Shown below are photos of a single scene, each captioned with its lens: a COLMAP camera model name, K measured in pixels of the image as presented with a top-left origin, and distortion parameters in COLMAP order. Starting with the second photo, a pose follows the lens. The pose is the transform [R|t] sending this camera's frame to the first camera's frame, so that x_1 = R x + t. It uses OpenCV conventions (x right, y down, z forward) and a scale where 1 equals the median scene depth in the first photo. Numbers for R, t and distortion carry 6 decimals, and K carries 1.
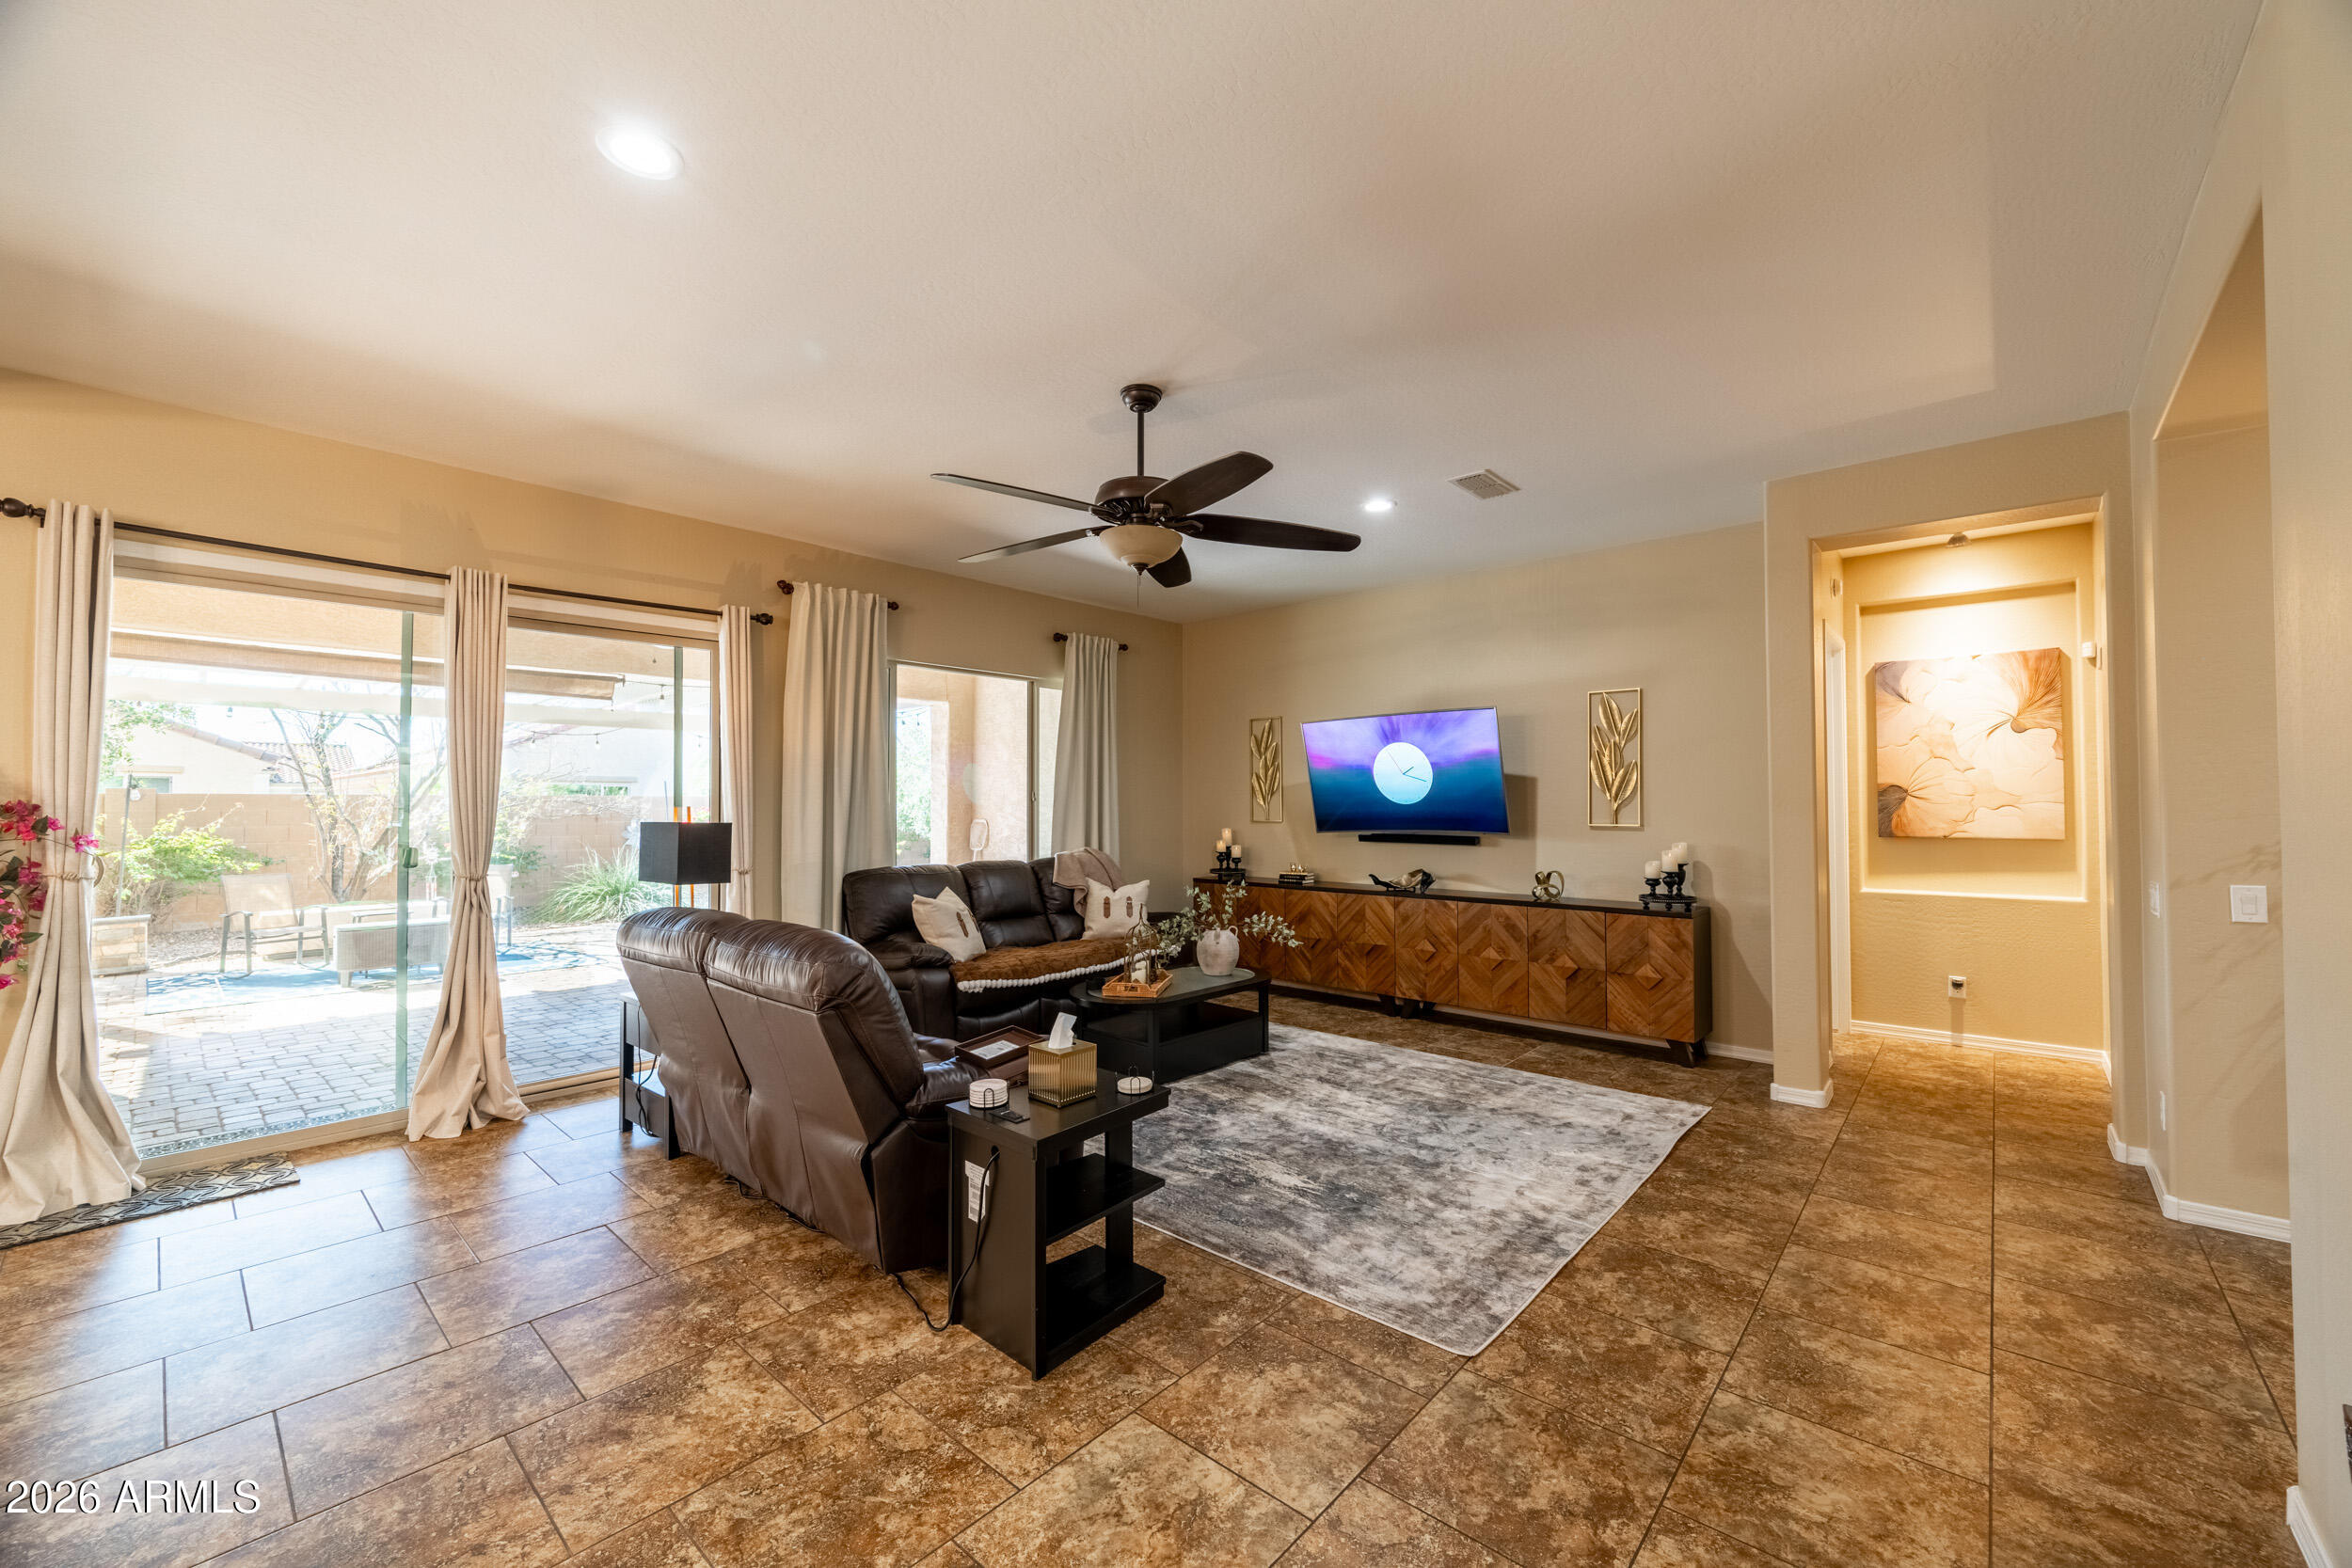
lens RADIAL K [[917.5, 0, 1176.5], [0, 917.5, 786.3], [0, 0, 1]] dist [-0.001844, 0.001204]
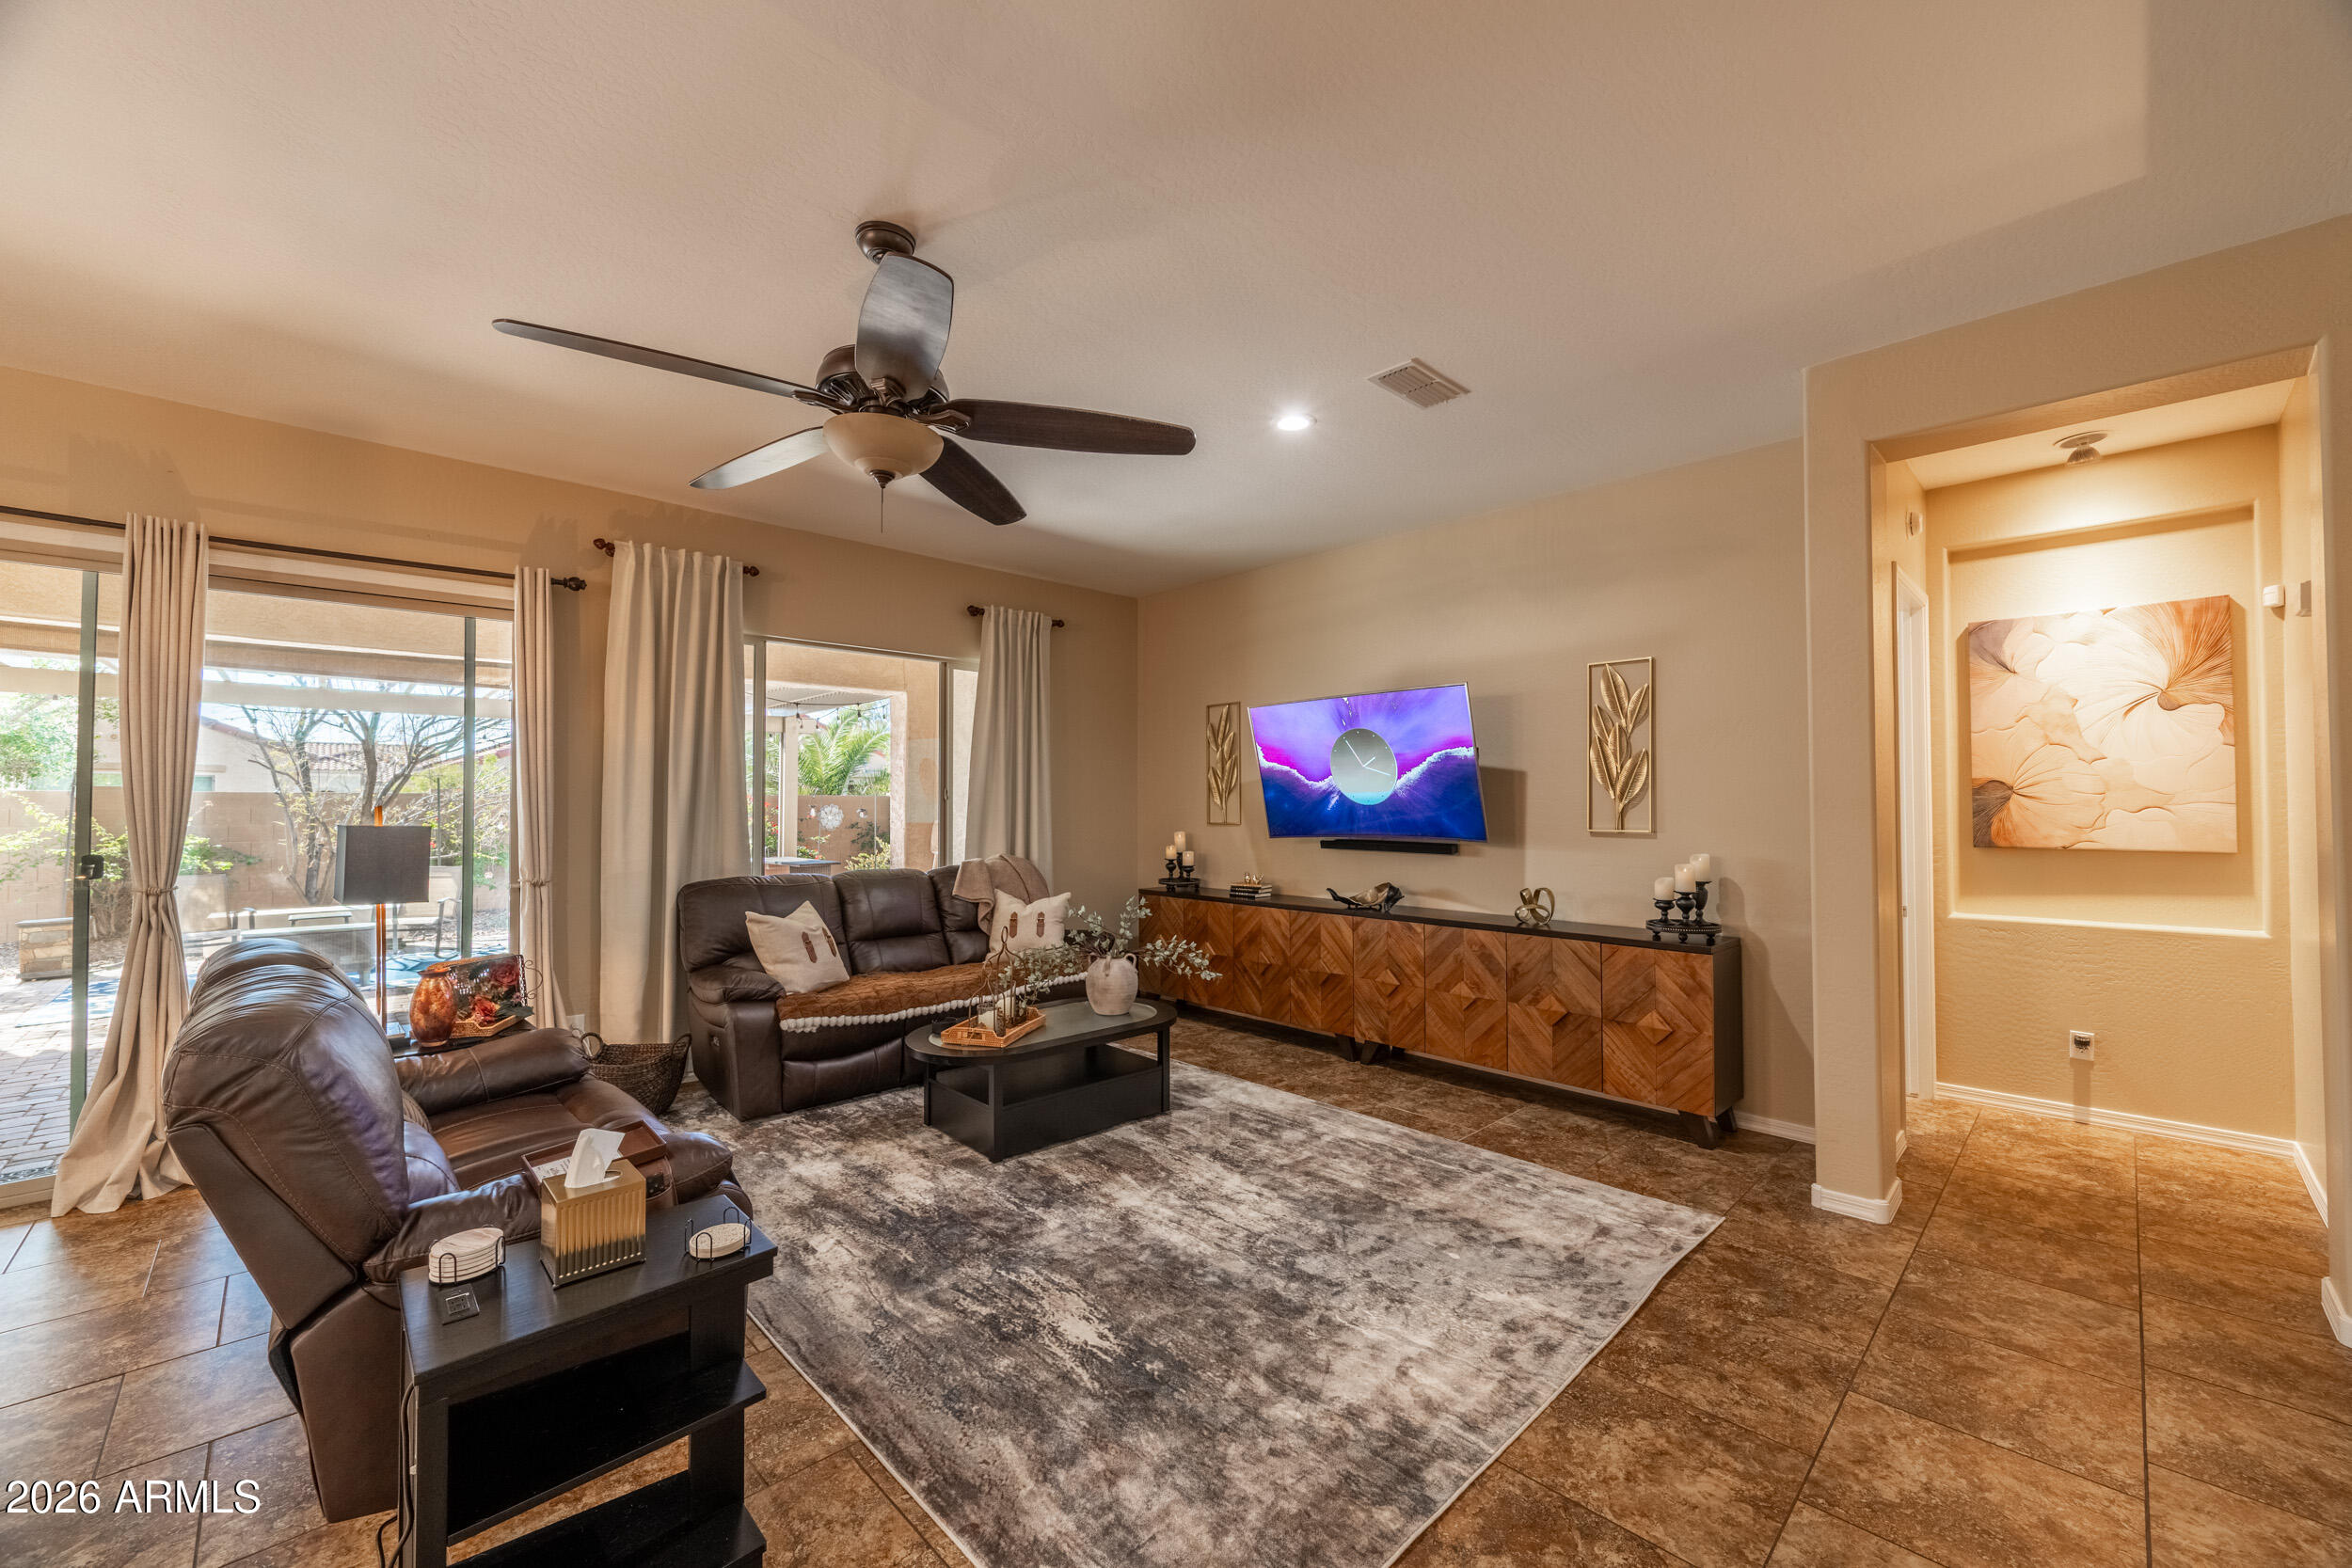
lens RADIAL K [[917.5, 0, 1178.2], [0, 917.5, 785.7], [0, 0, 1]] dist [-0.001844, 0.001204]
pose [[0.997444, -0.000080, -0.071456, 0.167903], [0.000068, 1.000000, -0.000173, 0.003765], [0.071456, 0.000167, 0.997444, 0.199231]]
